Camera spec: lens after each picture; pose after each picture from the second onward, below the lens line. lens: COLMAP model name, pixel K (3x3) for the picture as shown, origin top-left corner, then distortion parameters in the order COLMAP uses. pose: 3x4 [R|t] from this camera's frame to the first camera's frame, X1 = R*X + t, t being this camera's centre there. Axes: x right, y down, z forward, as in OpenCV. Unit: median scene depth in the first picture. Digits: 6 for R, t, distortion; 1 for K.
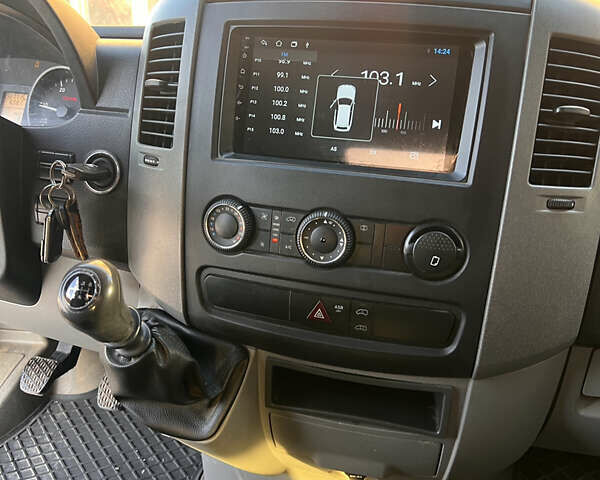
lens RADIAL K [[603.3, 0, 300.0], [0, 603.3, 240.0], [0, 0, 1]] dist [0.018403, -0.003357]
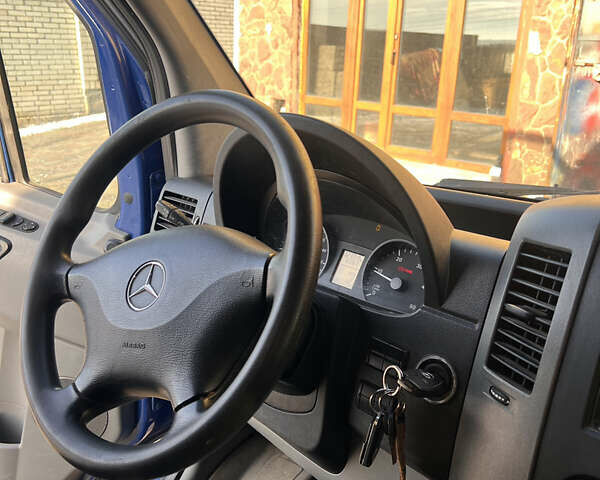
lens RADIAL K [[603.3, 0, 300.0], [0, 603.3, 240.0], [0, 0, 1]] dist [0.018403, -0.003357]
pose [[0.908963, 0.157588, -0.385943, -0.197145], [-0.168101, 0.985748, 0.006593, -0.297091], [0.381481, 0.058885, 0.922499, 0.063916]]
